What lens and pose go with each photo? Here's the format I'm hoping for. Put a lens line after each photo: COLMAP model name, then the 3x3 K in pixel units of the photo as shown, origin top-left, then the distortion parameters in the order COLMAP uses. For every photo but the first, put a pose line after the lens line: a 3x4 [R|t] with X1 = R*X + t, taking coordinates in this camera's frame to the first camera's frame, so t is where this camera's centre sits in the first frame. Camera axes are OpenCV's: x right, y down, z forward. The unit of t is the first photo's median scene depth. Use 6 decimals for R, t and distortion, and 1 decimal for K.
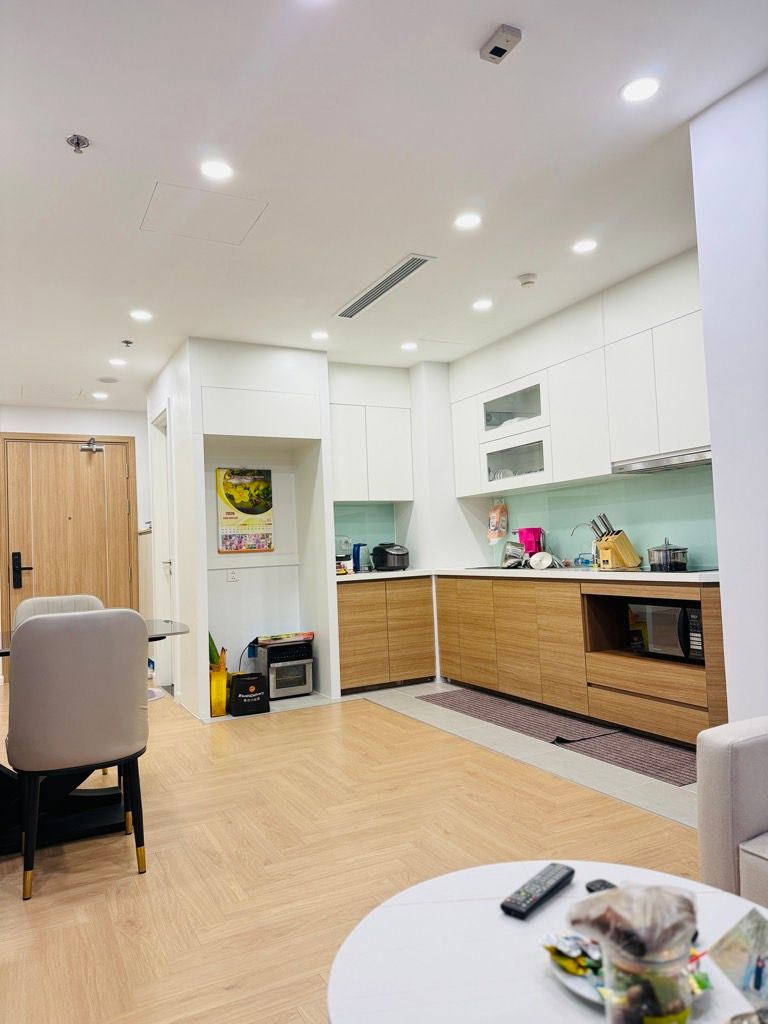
lens RADIAL K [[712.2, 0, 384.0], [0, 712.2, 512.0], [0, 0, 1]] dist [0.036887, -0.000645]
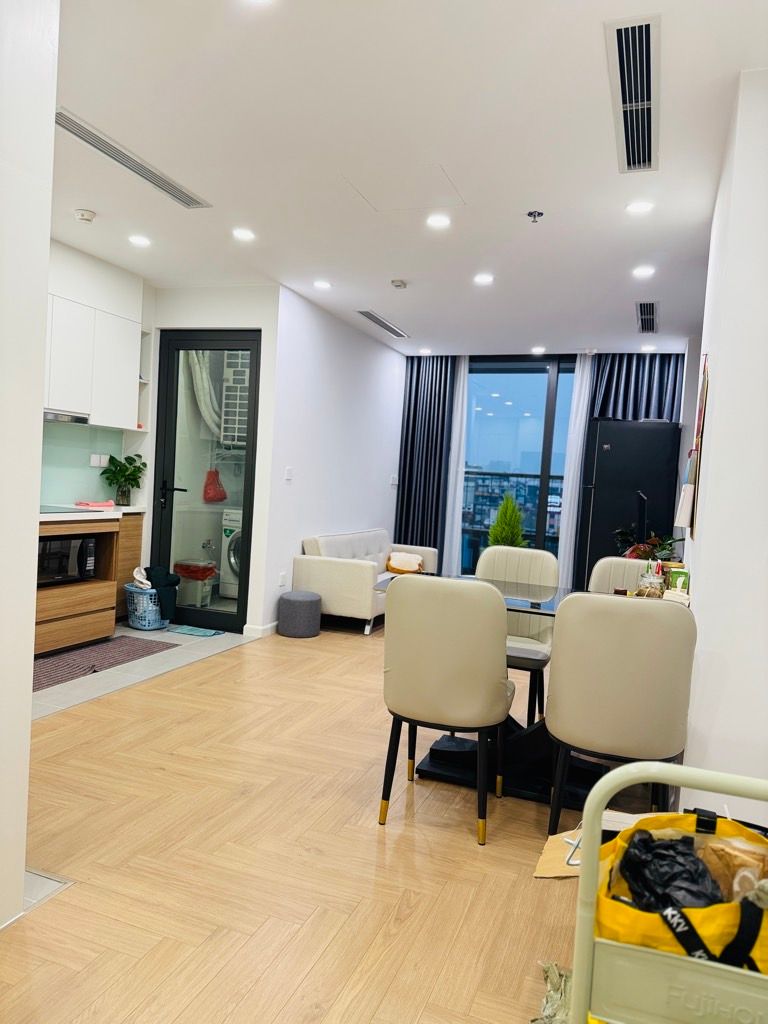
lens RADIAL K [[712.2, 0, 384.0], [0, 712.2, 512.0], [0, 0, 1]] dist [0.036887, -0.000645]
pose [[-0.666399, -0.032765, 0.744875, -0.918235], [-0.066621, 0.997655, -0.015718, 0.072300], [-0.742613, -0.060099, -0.667019, 1.510515]]
